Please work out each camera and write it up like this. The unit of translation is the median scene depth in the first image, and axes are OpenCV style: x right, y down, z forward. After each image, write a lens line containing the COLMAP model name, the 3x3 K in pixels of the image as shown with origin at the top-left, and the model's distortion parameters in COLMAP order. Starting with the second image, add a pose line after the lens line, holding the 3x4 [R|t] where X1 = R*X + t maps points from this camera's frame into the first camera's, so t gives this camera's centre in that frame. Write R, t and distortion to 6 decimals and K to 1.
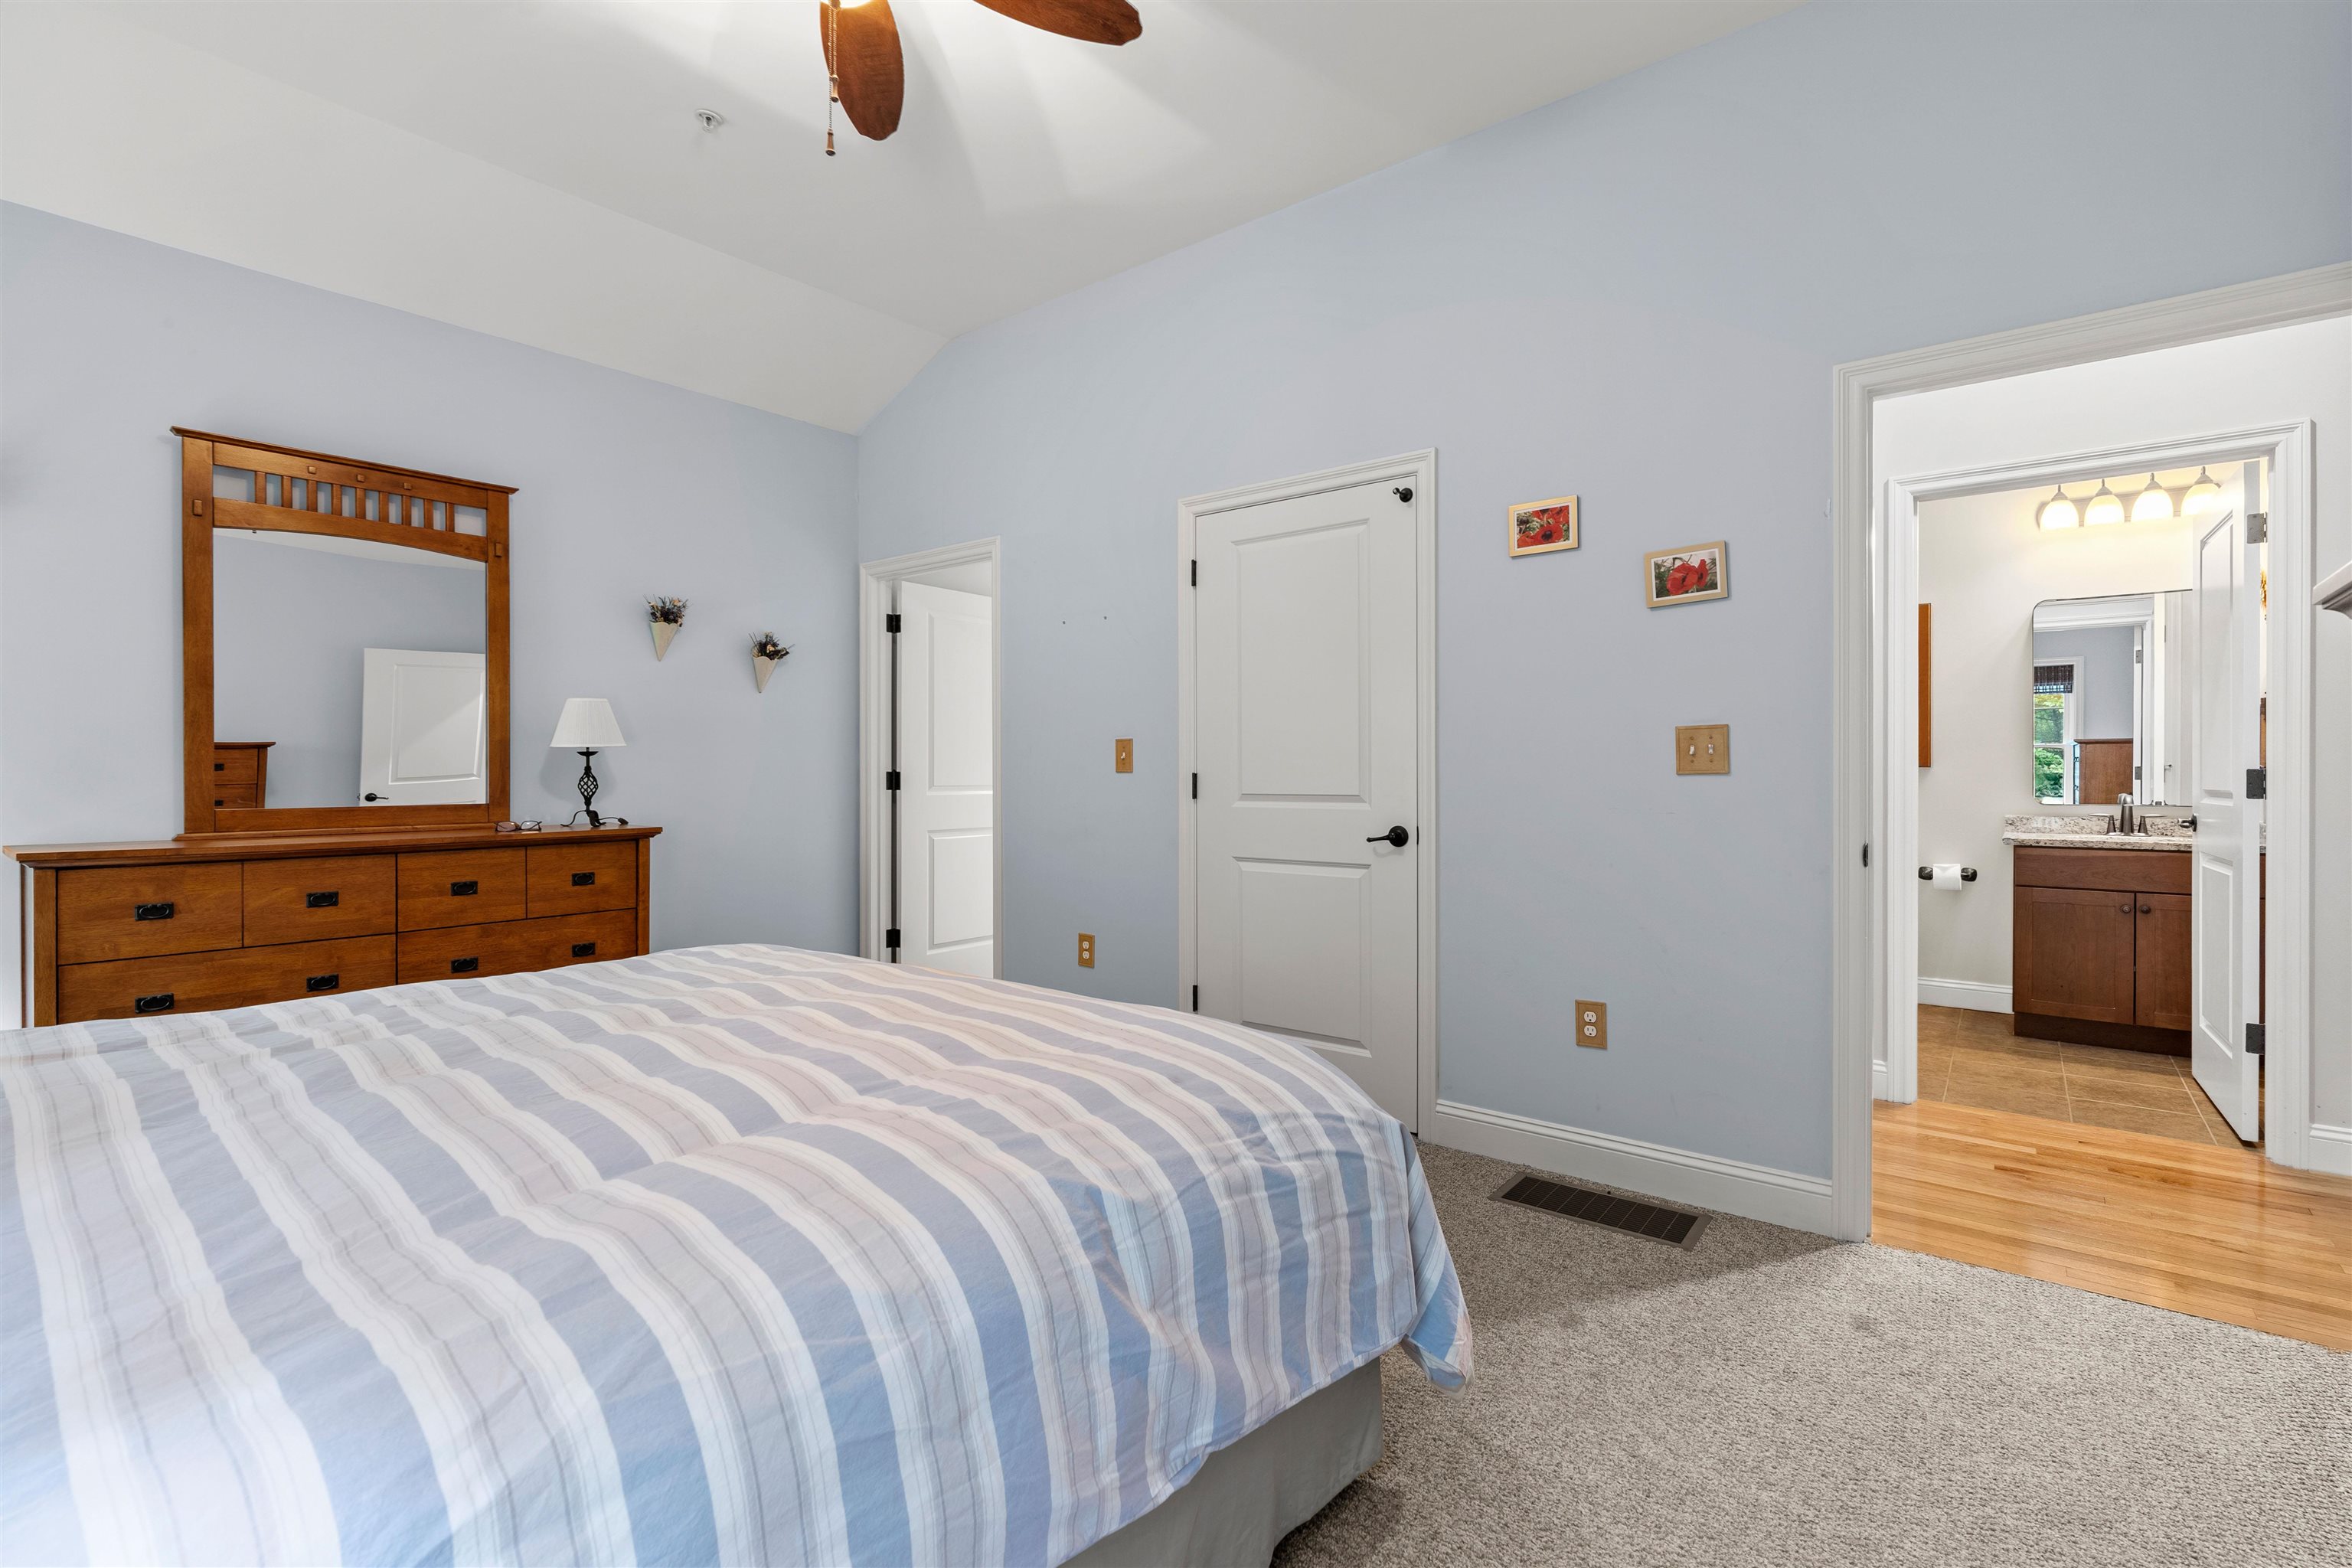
lens RADIAL K [[1068.6, 0, 1190.4], [0, 1068.6, 794.7], [0, 0, 1]] dist [-0.005248, 0.000384]
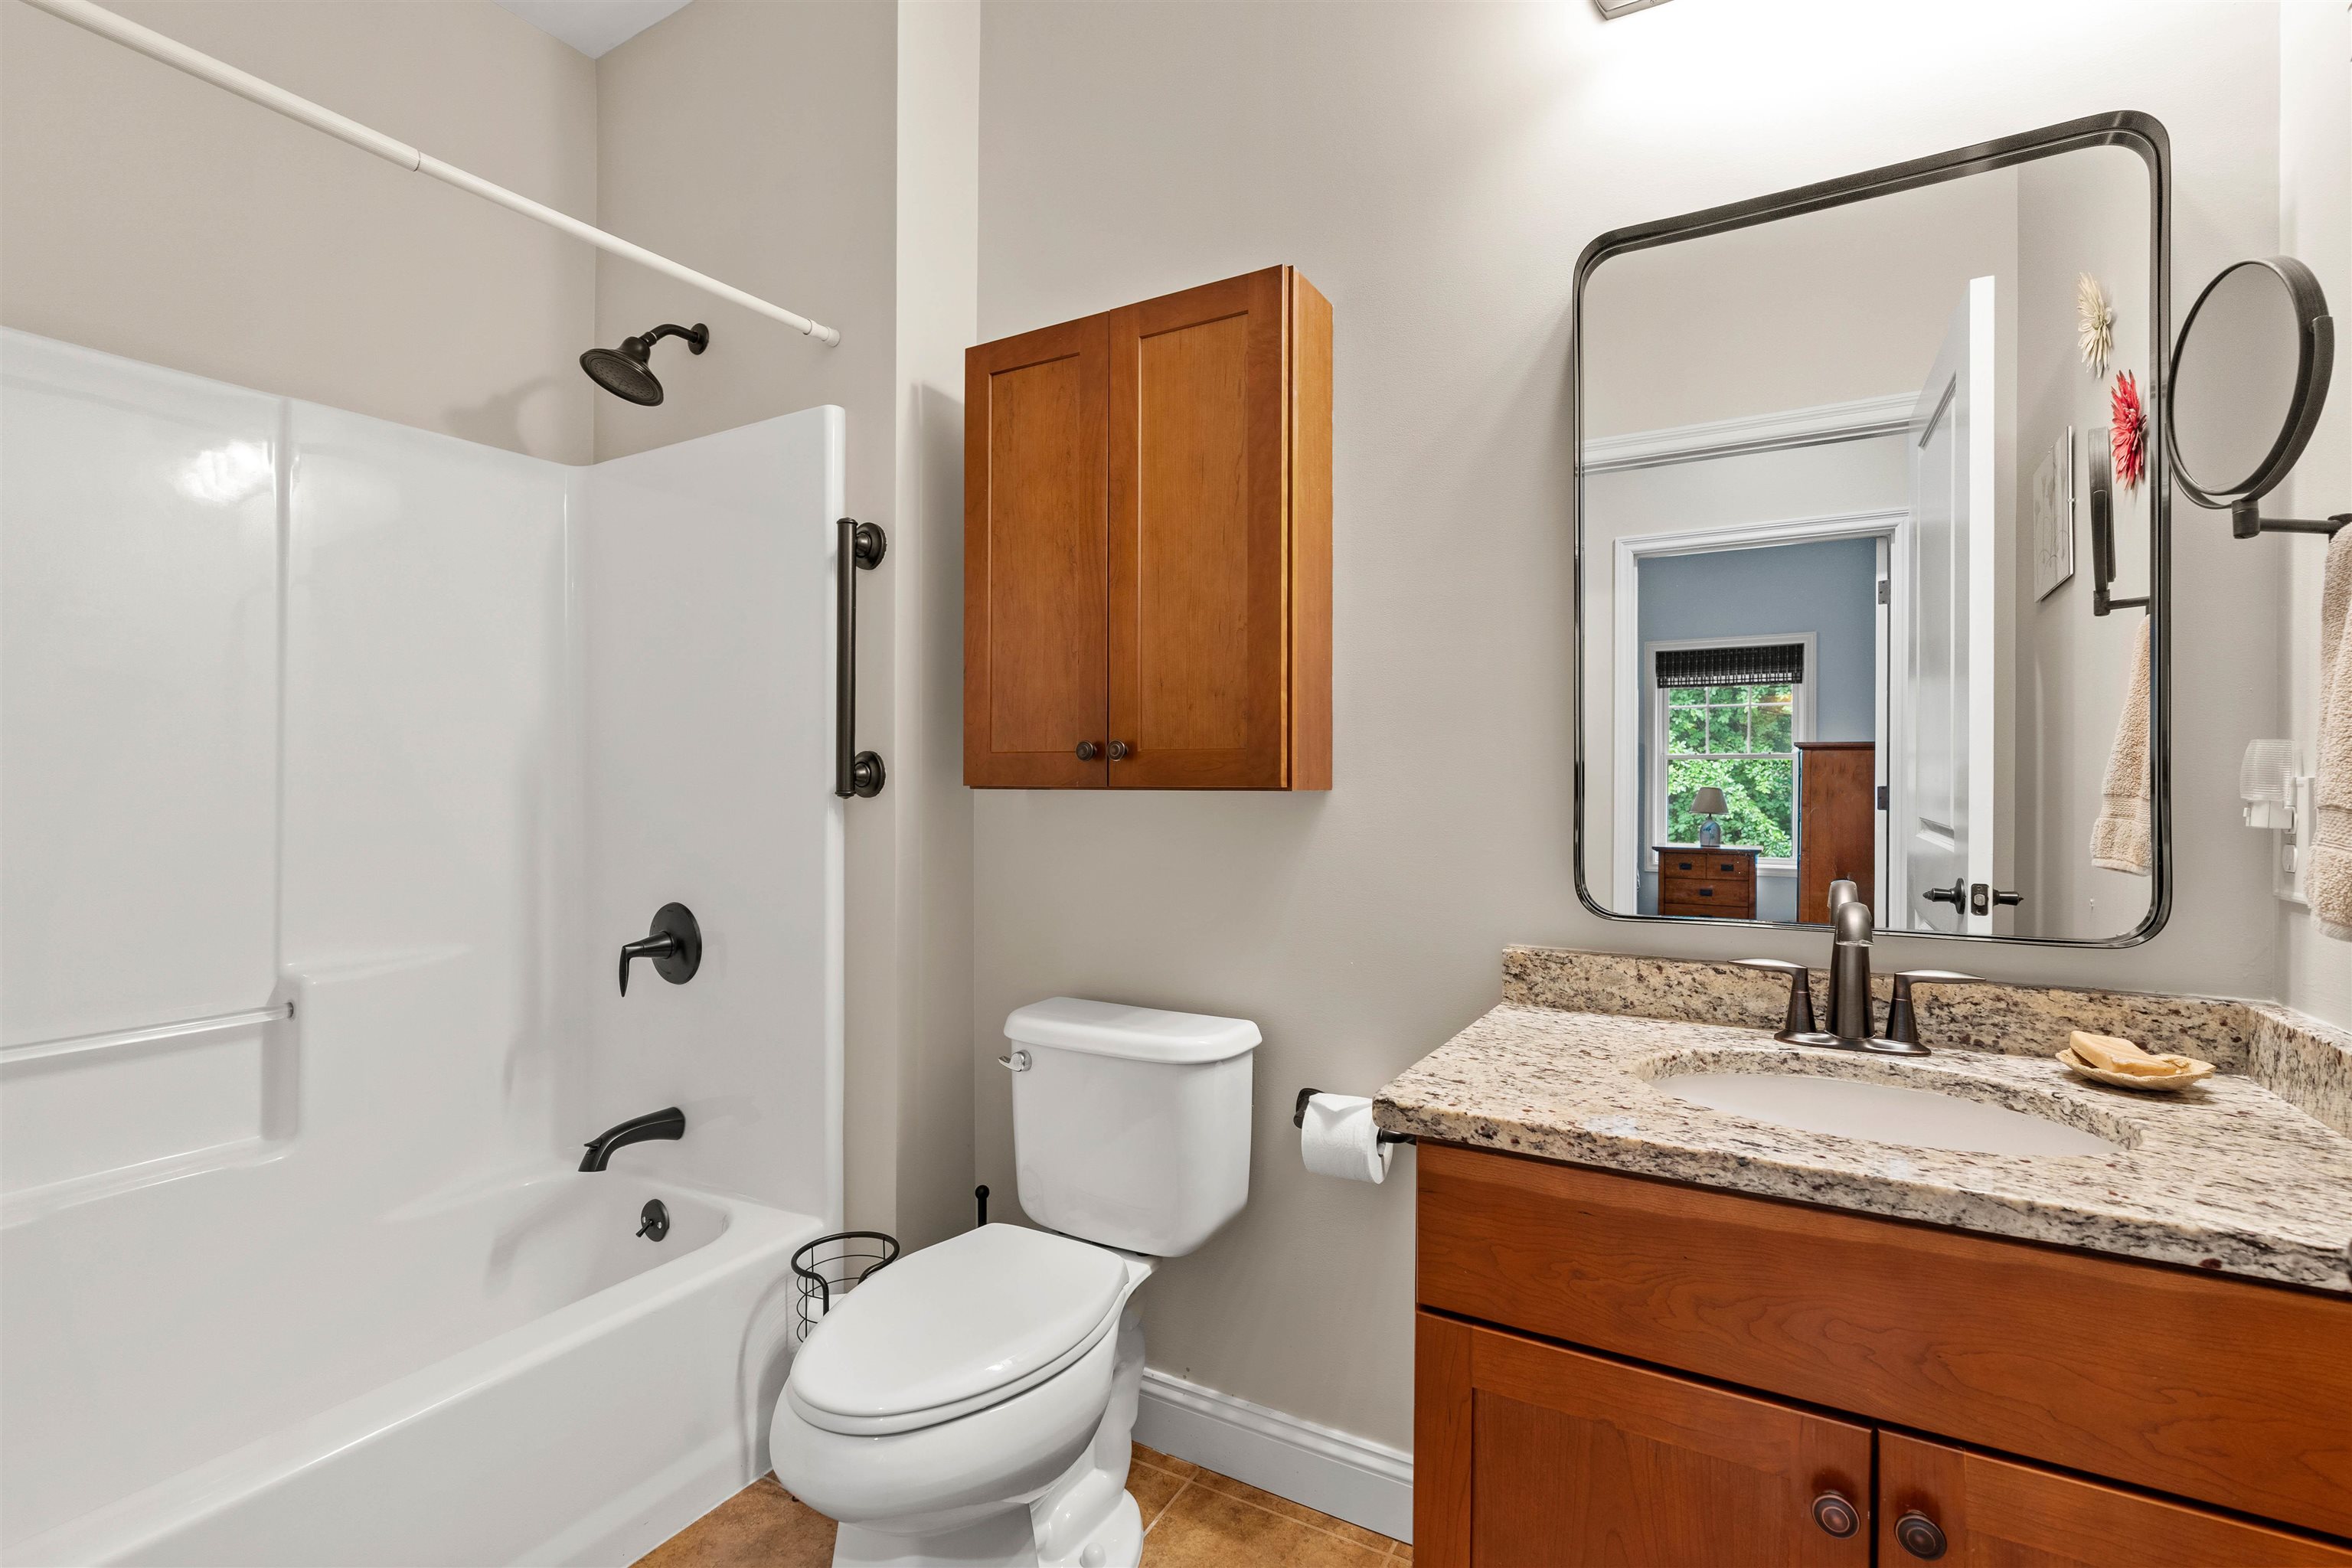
lens RADIAL K [[1068.6, 0, 1190.4], [0, 1068.6, 794.7], [0, 0, 1]] dist [-0.005248, 0.000384]
pose [[0.988319, 0.006102, 0.152277, 0.456710], [-0.004917, 0.999955, -0.008158, -0.016014], [-0.152320, 0.007314, 0.988304, 0.514276]]
